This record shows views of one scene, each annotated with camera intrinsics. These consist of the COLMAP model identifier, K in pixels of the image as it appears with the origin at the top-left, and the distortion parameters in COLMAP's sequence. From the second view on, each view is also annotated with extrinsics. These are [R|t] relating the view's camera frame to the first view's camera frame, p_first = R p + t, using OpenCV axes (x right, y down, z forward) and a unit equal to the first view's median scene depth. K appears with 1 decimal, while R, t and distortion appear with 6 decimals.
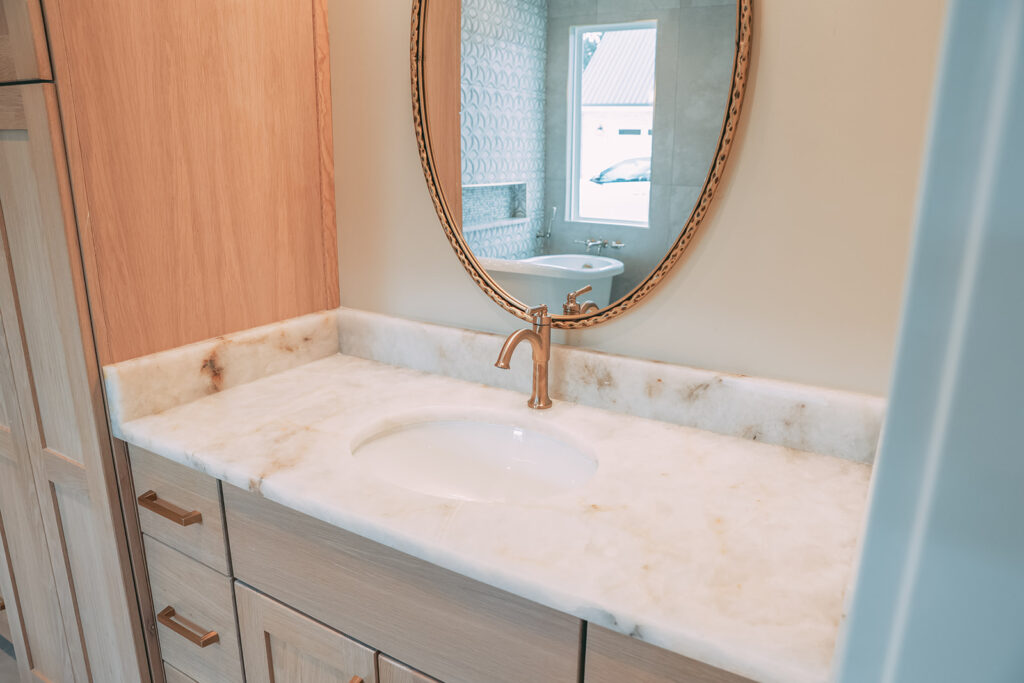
lens RADIAL K [[701.0, 0, 514.7], [0, 701.0, 340.9], [0, 0, 1]] dist [-0.109204, 0.086322]
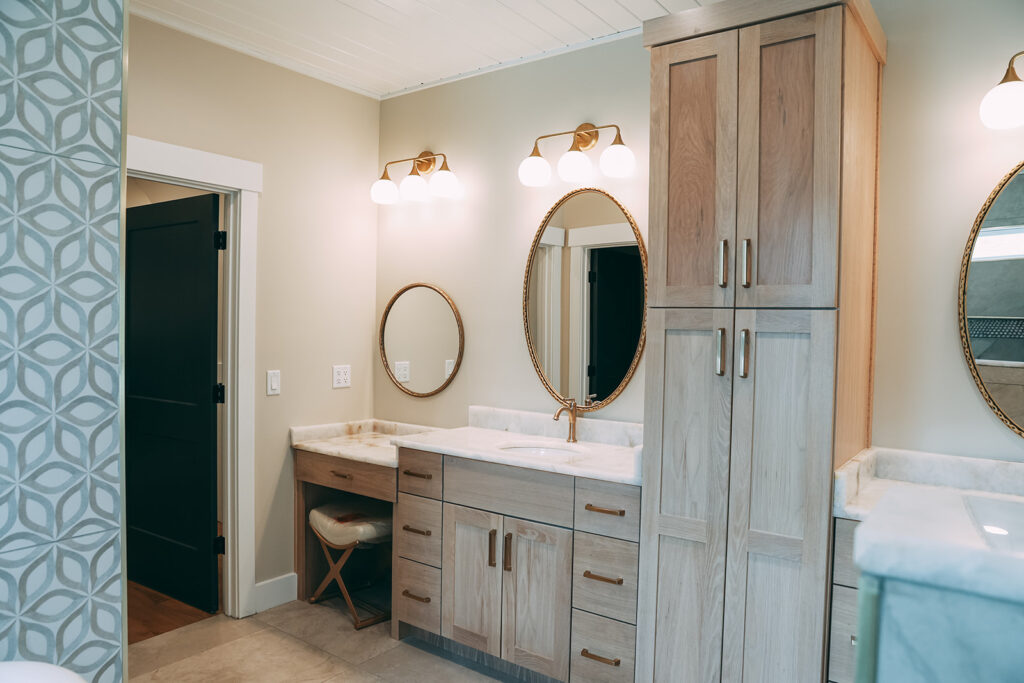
lens RADIAL K [[701.0, 0, 514.7], [0, 701.0, 340.9], [0, 0, 1]] dist [-0.109204, 0.086322]
pose [[0.995967, 0.008760, -0.089287, -1.147182], [-0.030901, 0.967818, -0.249745, 0.157892], [0.084226, 0.251497, 0.964186, -0.699313]]
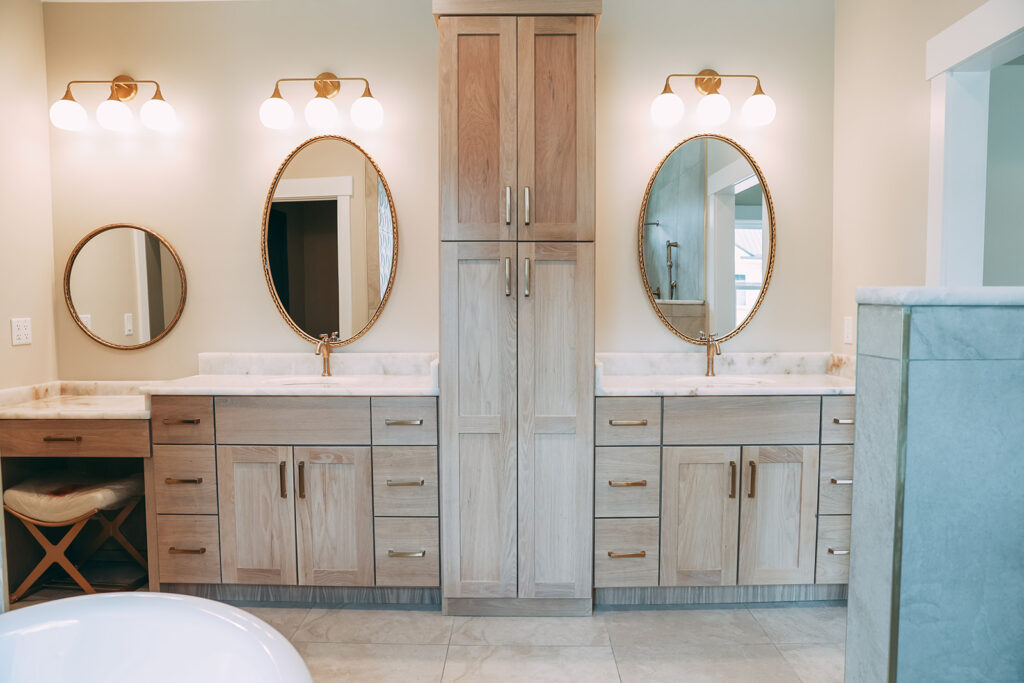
lens RADIAL K [[701.0, 0, 514.7], [0, 701.0, 340.9], [0, 0, 1]] dist [-0.109204, 0.086322]
pose [[0.856080, -0.040816, 0.515229, -1.871454], [0.150865, 0.973197, -0.173573, 0.304016], [-0.494335, 0.226323, 0.839292, -0.759773]]
